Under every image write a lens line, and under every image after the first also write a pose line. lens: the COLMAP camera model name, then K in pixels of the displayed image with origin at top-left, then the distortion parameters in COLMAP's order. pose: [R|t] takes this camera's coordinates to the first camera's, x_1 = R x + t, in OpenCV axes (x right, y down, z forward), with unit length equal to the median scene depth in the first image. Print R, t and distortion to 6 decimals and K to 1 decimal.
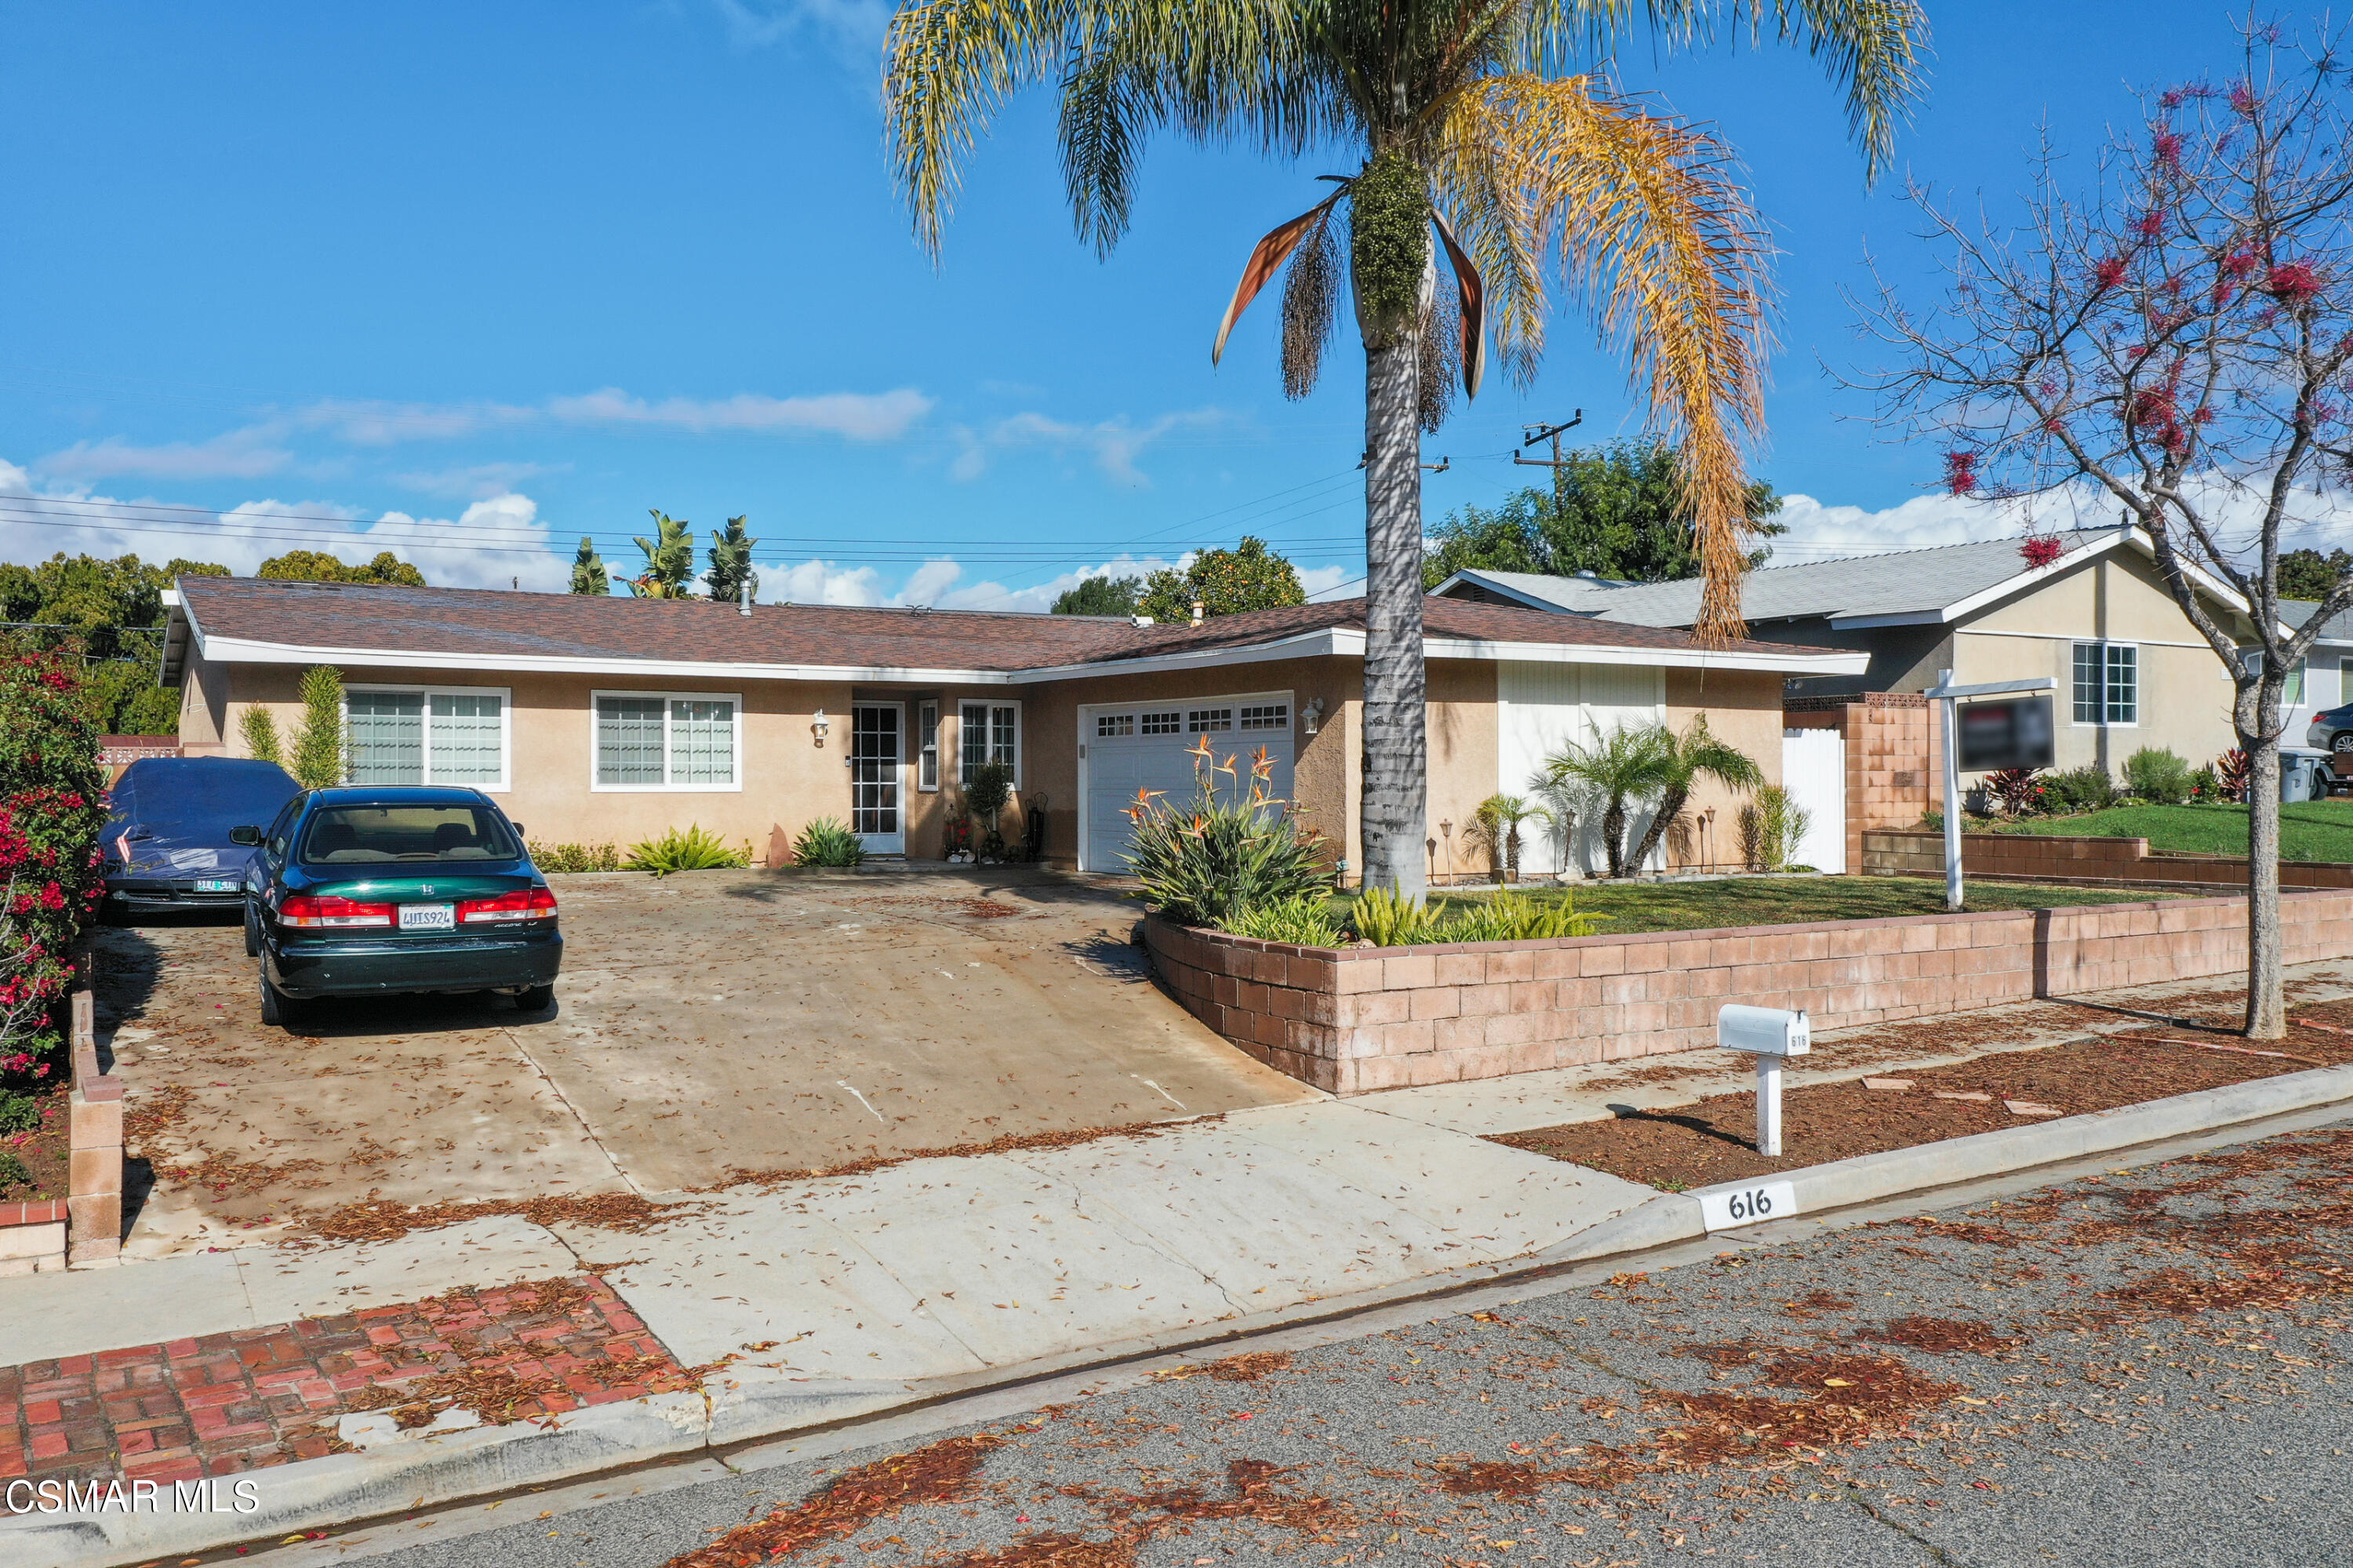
lens RADIAL K [[1855.5, 0, 1176.5], [0, 1855.5, 784.0], [0, 0, 1]] dist [0.007365, 0.001843]
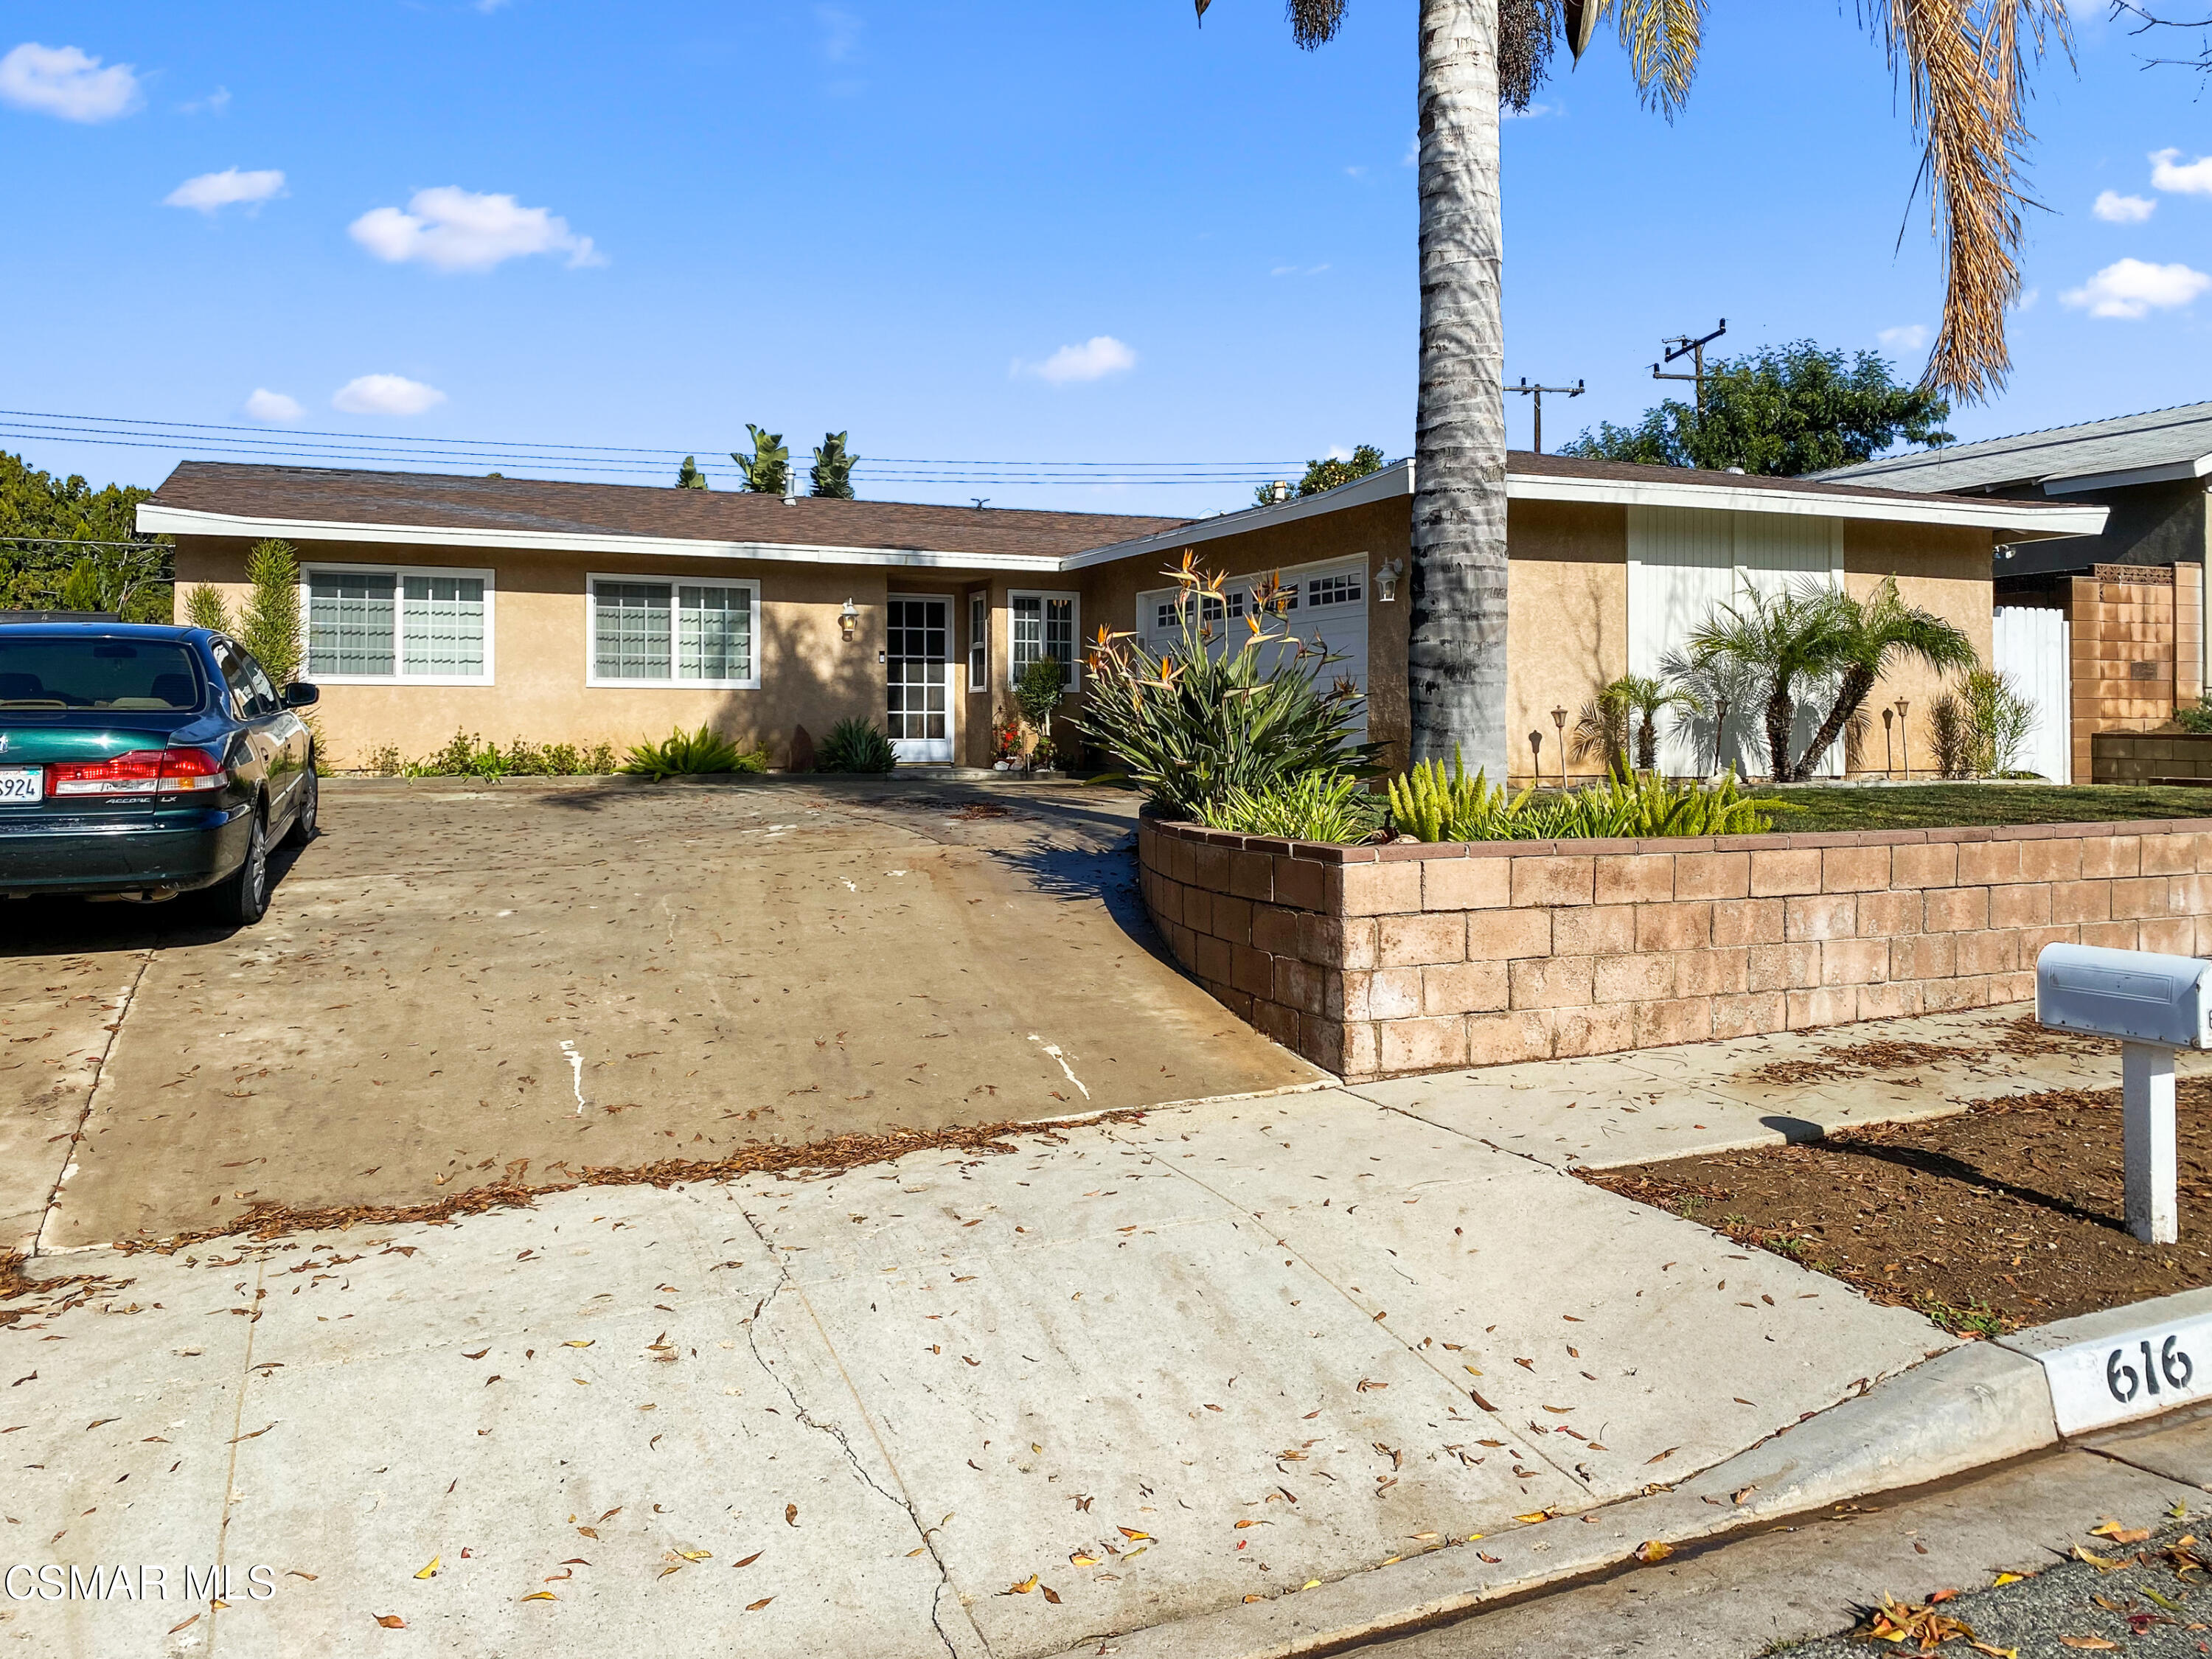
lens RADIAL K [[1669.5, 0, 1125.3], [0, 1669.5, 749.4], [0, 0, 1]] dist [0.063432, -0.104848]
pose [[0.992237, 0.001210, -0.124356, 0.048928], [-0.000141, 0.999963, 0.008605, 0.030910], [0.124362, -0.008521, 0.992200, 0.256463]]
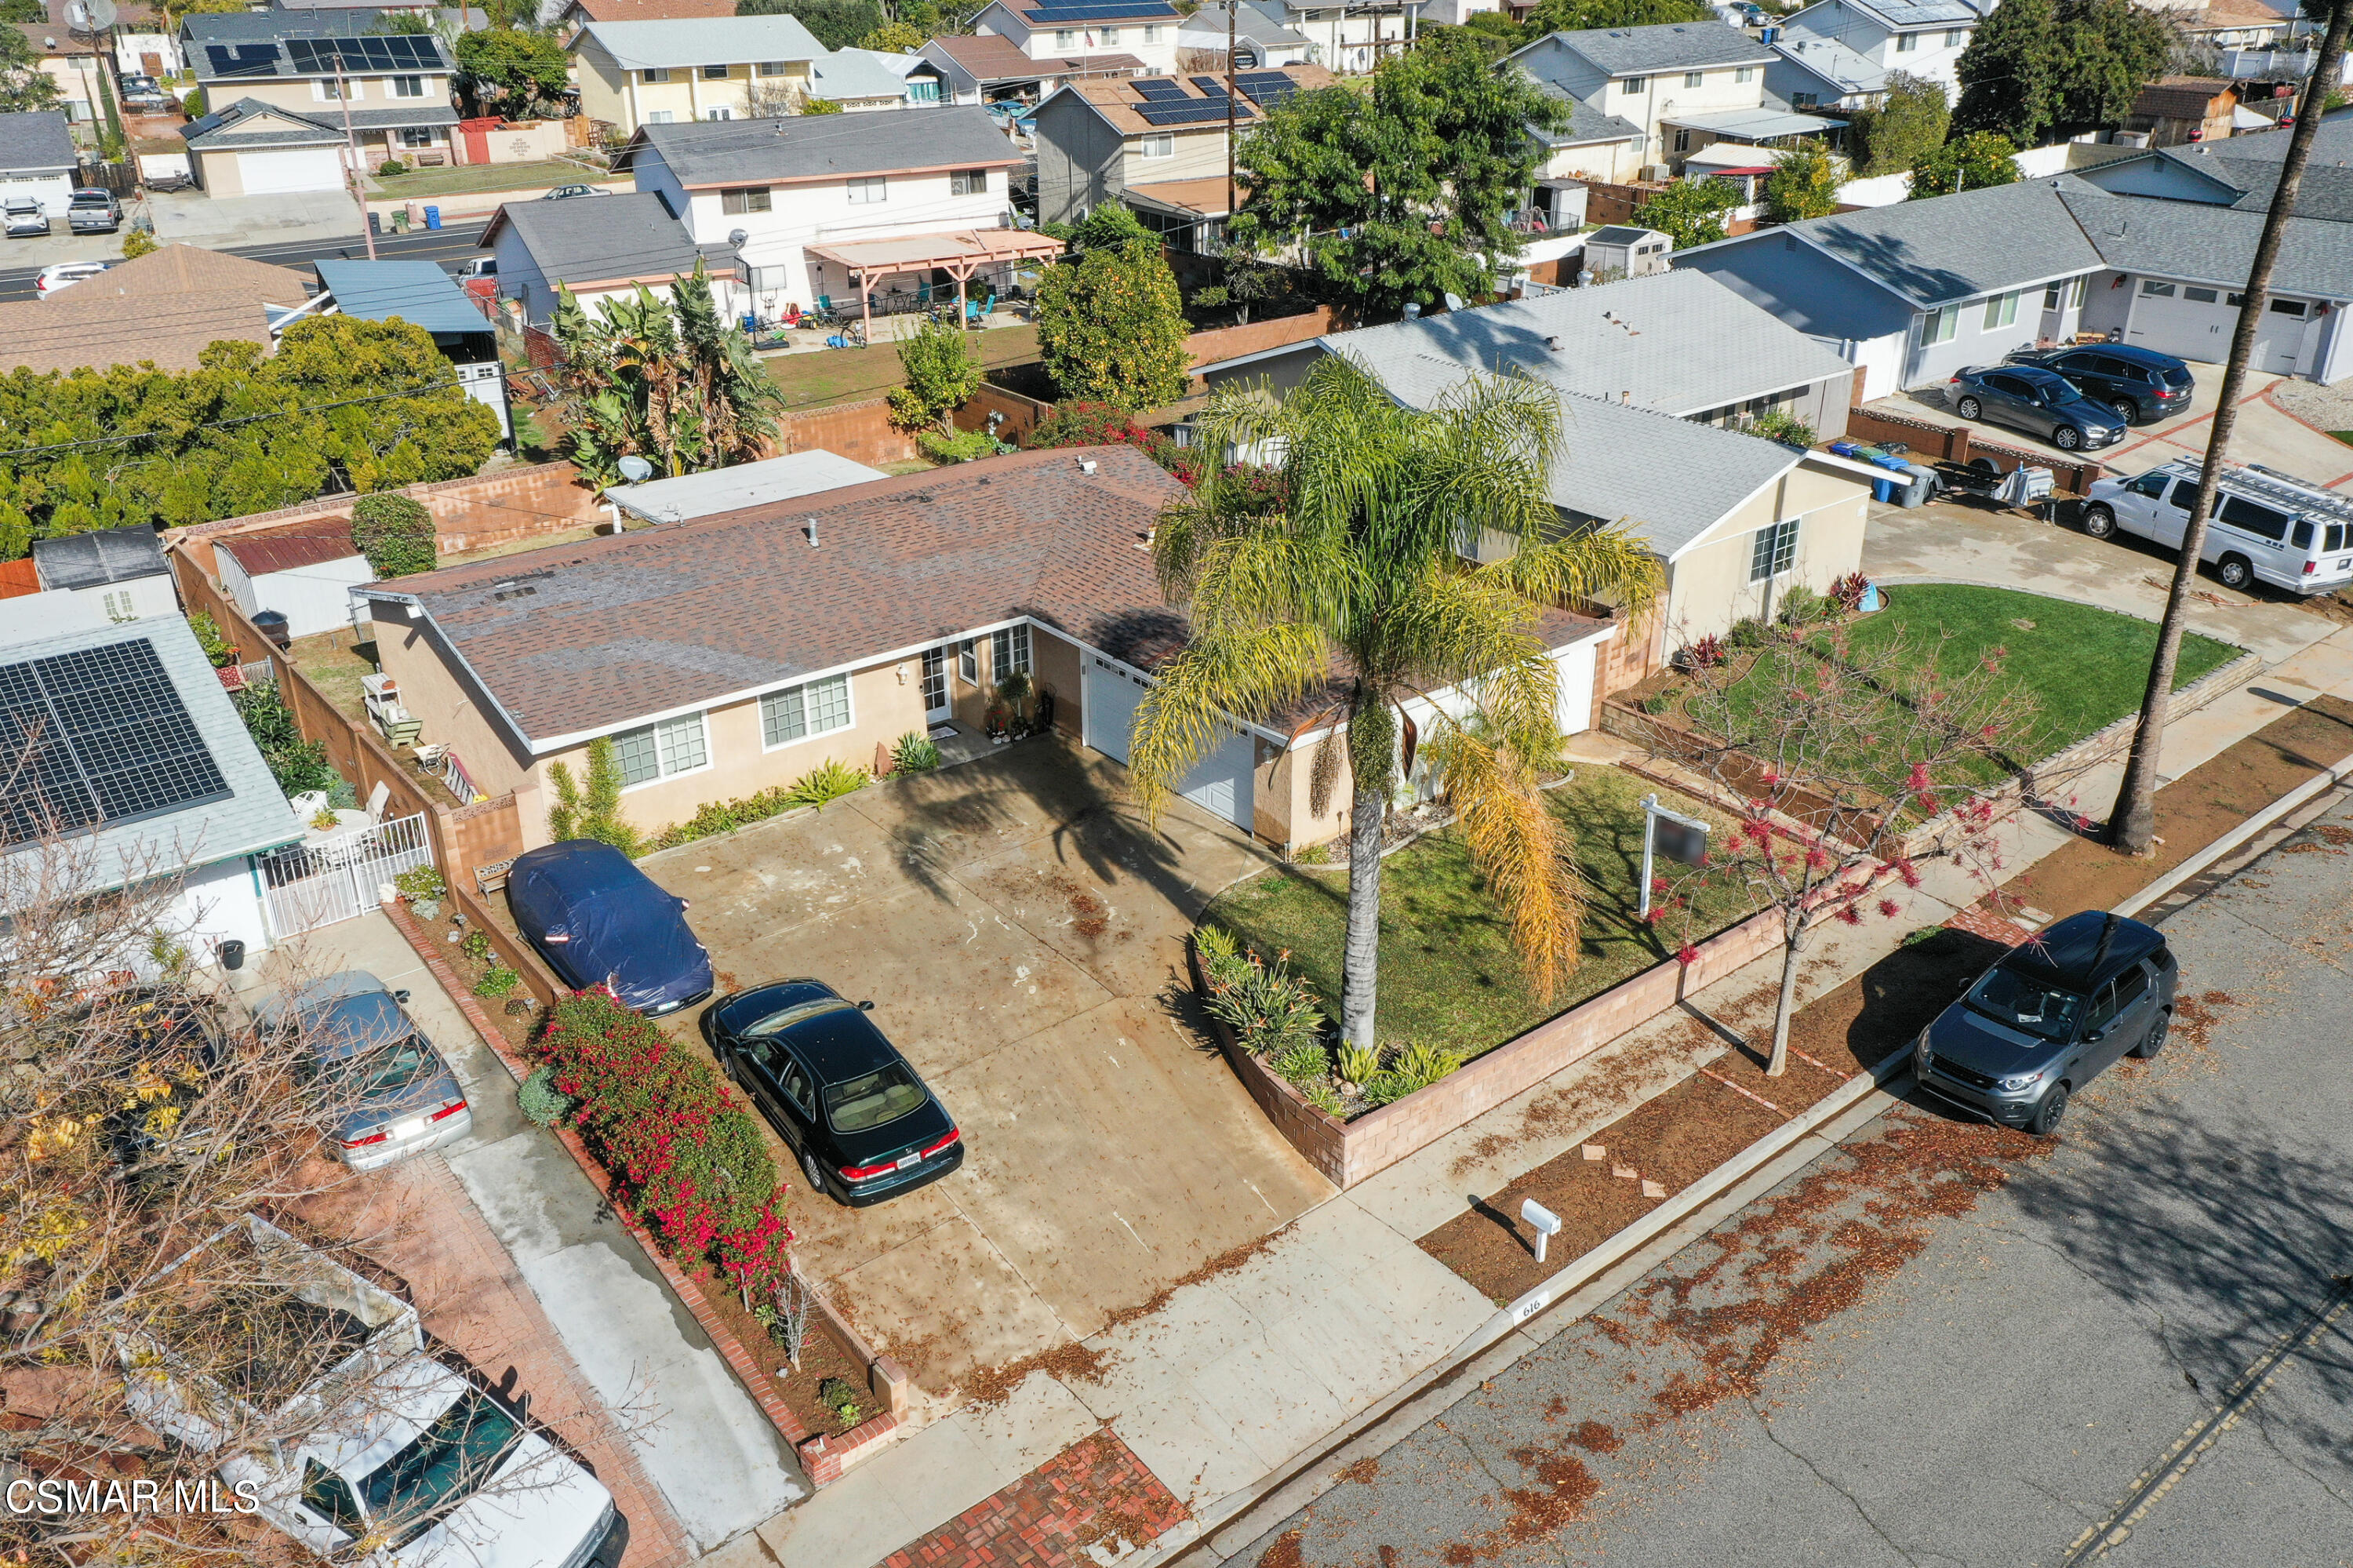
lens RADIAL K [[1796.1, 0, 1176.5], [0, 1796.1, 784.0], [0, 0, 1]] dist [0.004811, 0.001751]
pose [[0.991487, -0.059523, 0.115804, -0.183502], [0.005118, 0.906519, 0.422135, -0.658271], [-0.130106, -0.417948, 0.899106, -0.370252]]
